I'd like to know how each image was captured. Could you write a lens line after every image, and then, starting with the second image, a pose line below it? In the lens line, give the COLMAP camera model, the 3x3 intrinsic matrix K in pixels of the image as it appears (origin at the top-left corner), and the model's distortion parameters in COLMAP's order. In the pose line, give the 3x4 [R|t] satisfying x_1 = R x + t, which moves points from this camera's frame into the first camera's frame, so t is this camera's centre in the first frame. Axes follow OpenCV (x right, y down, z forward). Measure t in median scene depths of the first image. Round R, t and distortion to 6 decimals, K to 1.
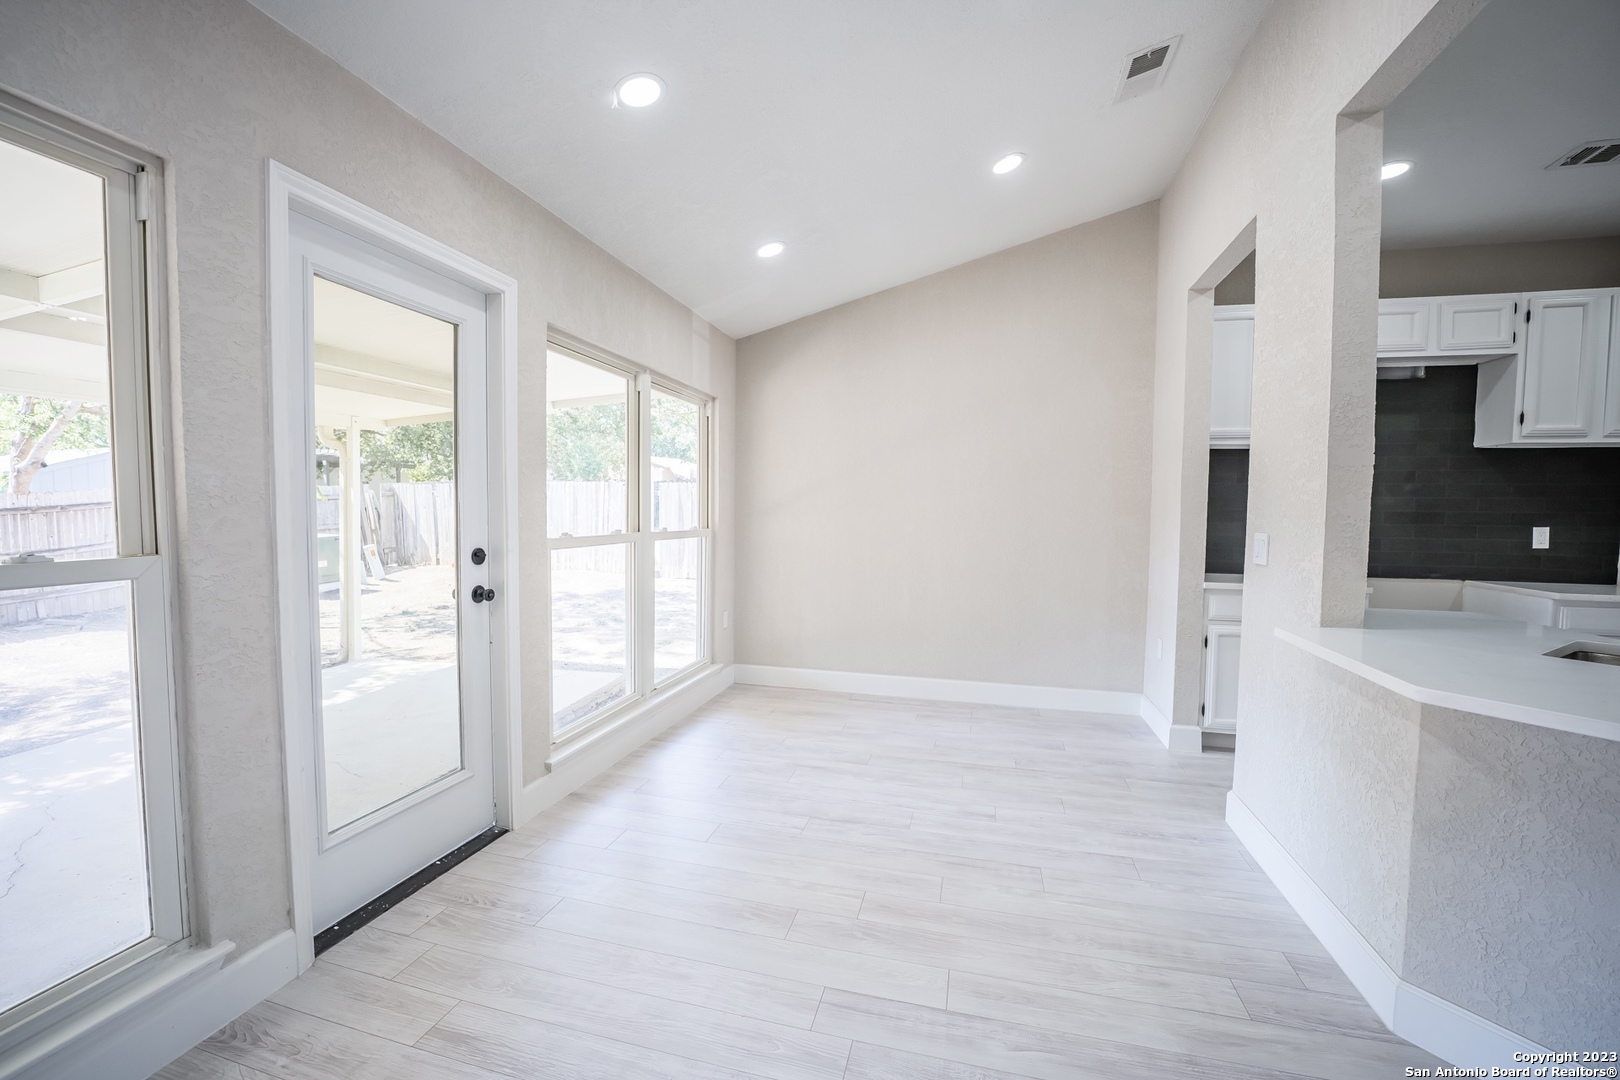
lens RADIAL K [[652.8, 0, 814.0], [0, 652.8, 547.0], [0, 0, 1]] dist [-0.035923, 0.006612]
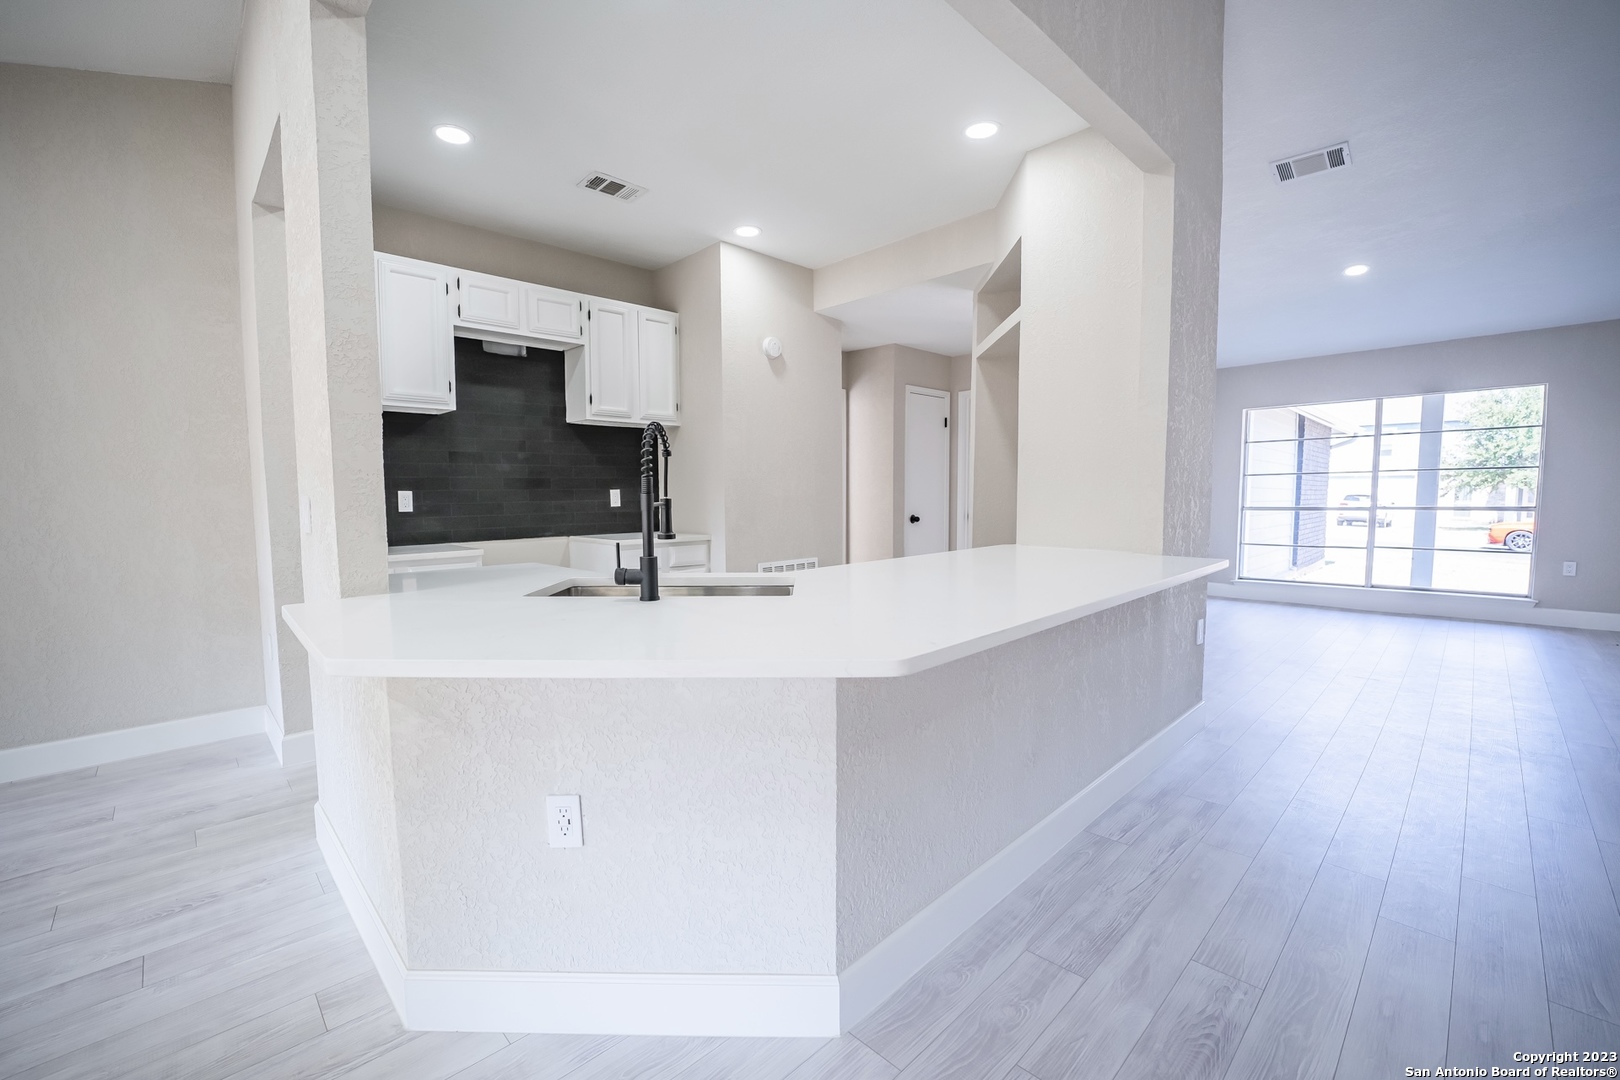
lens RADIAL K [[668.8, 0, 785.7], [0, 668.8, 546.6], [0, 0, 1]] dist [-0.033627, 0.003280]
pose [[0.525414, -0.084629, 0.846627, 0.199301], [0.059858, 0.996252, 0.062438, 0.019647], [-0.848738, 0.017872, 0.528511, 0.007663]]
